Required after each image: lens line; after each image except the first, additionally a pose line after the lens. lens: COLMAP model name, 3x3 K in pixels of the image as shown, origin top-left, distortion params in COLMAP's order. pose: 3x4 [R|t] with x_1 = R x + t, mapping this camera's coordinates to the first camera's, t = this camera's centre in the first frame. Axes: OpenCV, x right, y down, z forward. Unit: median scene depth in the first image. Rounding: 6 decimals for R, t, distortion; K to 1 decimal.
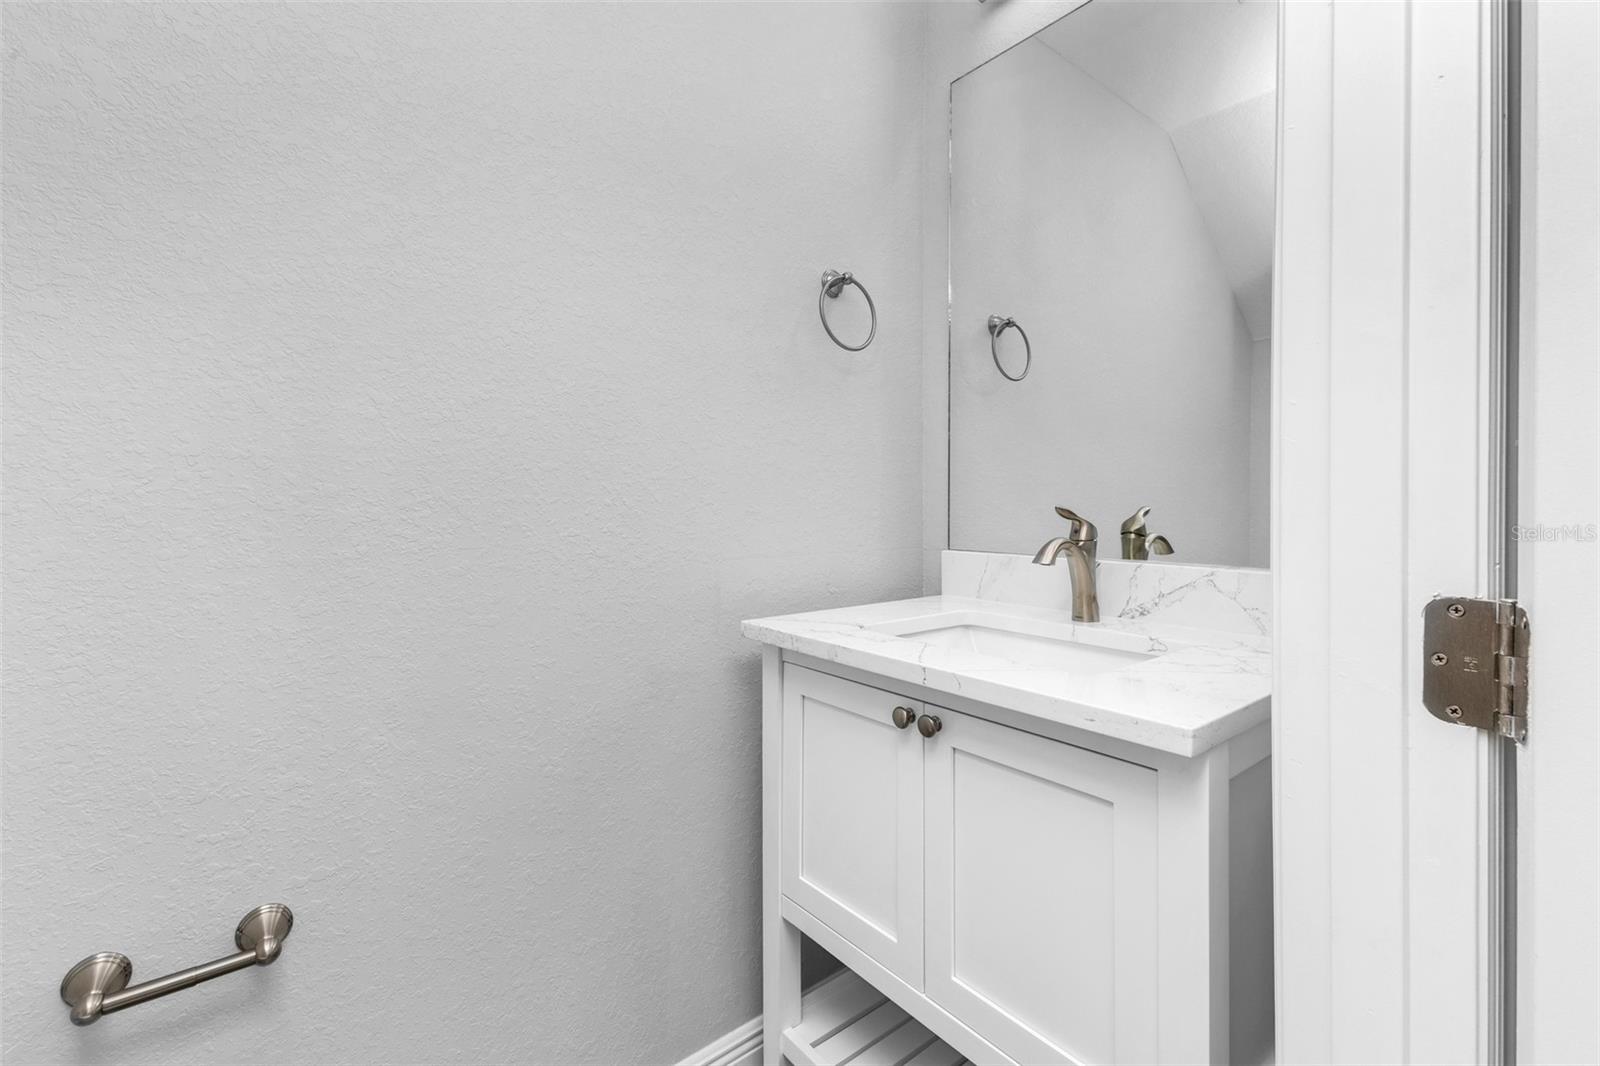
lens RADIAL K [[695.7, 0, 842.3], [0, 695.7, 520.1], [0, 0, 1]] dist [0.012076, -0.000219]
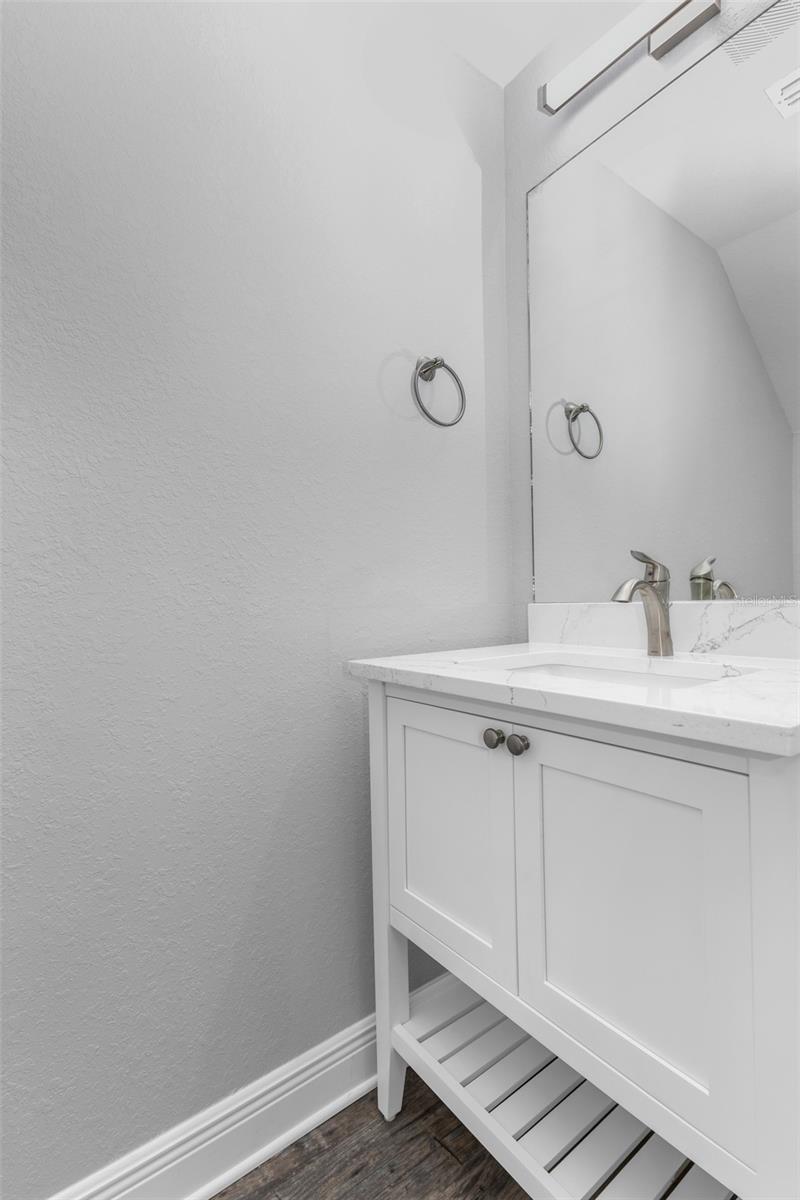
lens RADIAL K [[573.5, 0, 425.2], [0, 573.5, 602.1], [0, 0, 1]] dist [0.017504, -0.000264]
pose [[0.999077, -0.022717, -0.036460, 0.014521], [0.022895, 0.999728, 0.004454, 0.050752], [0.036349, -0.005284, 0.999325, 0.085462]]
